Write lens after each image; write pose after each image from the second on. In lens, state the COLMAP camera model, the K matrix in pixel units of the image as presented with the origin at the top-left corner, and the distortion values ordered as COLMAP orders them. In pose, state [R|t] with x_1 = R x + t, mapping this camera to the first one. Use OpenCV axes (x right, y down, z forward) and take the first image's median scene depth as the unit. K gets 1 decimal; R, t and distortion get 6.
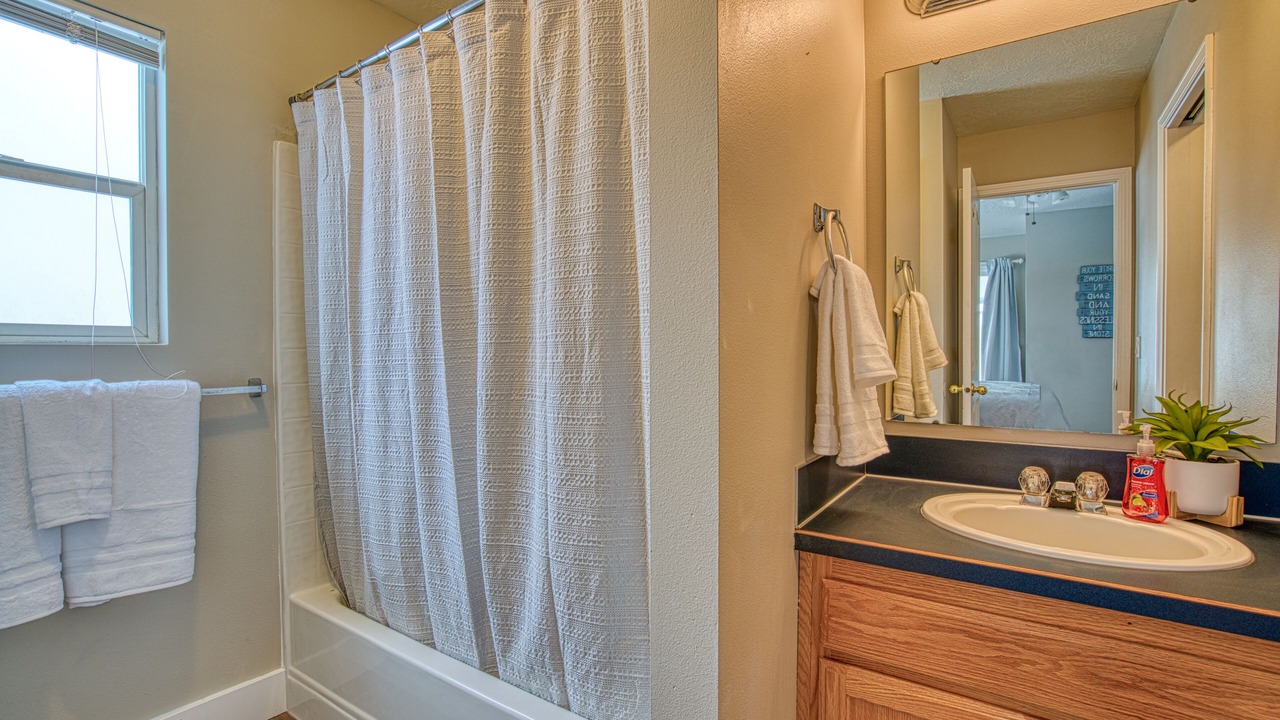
lens RADIAL K [[583.8, 0, 639.1], [0, 583.8, 365.4], [0, 0, 1]] dist [-0.051455, 0.019021]
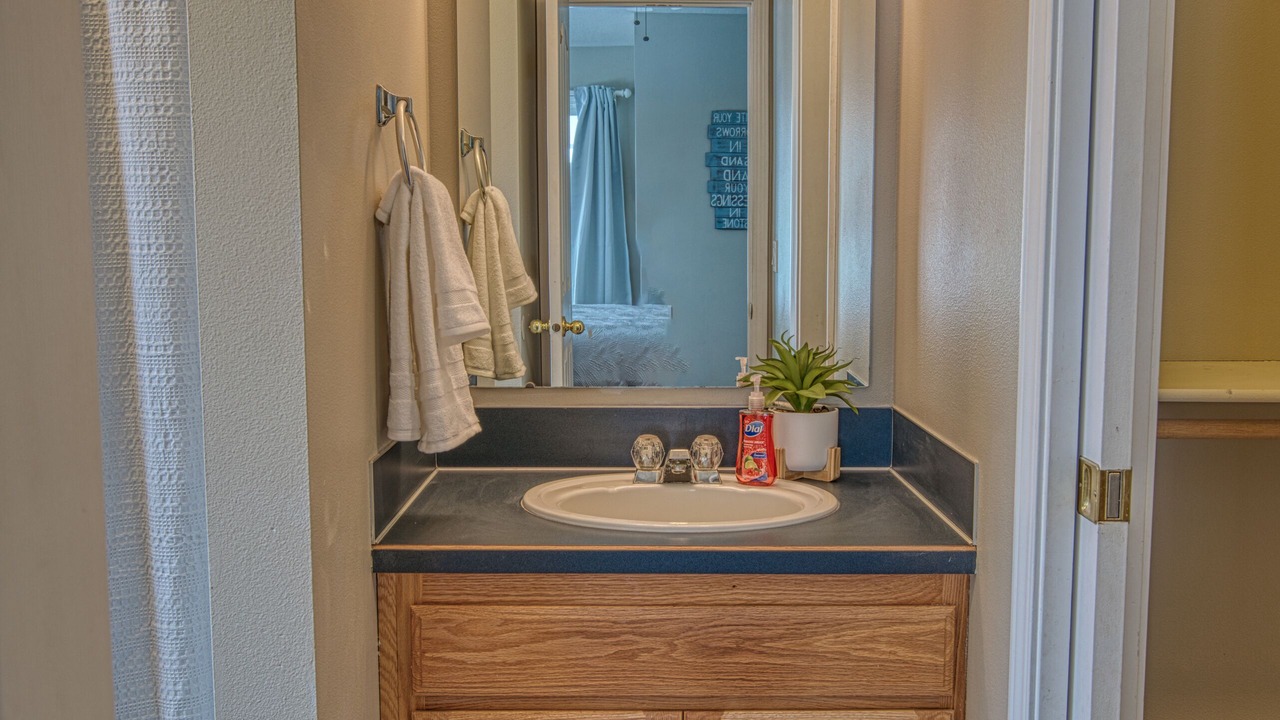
lens RADIAL K [[673.5, 0, 640.0], [0, 673.5, 360.0], [0, 0, 1]] dist [-0.003392, -0.000100]
pose [[0.825020, -0.036575, 0.563919, 0.113169], [0.013562, 0.998897, 0.044947, 0.022518], [-0.564941, -0.029434, 0.824606, 0.168813]]
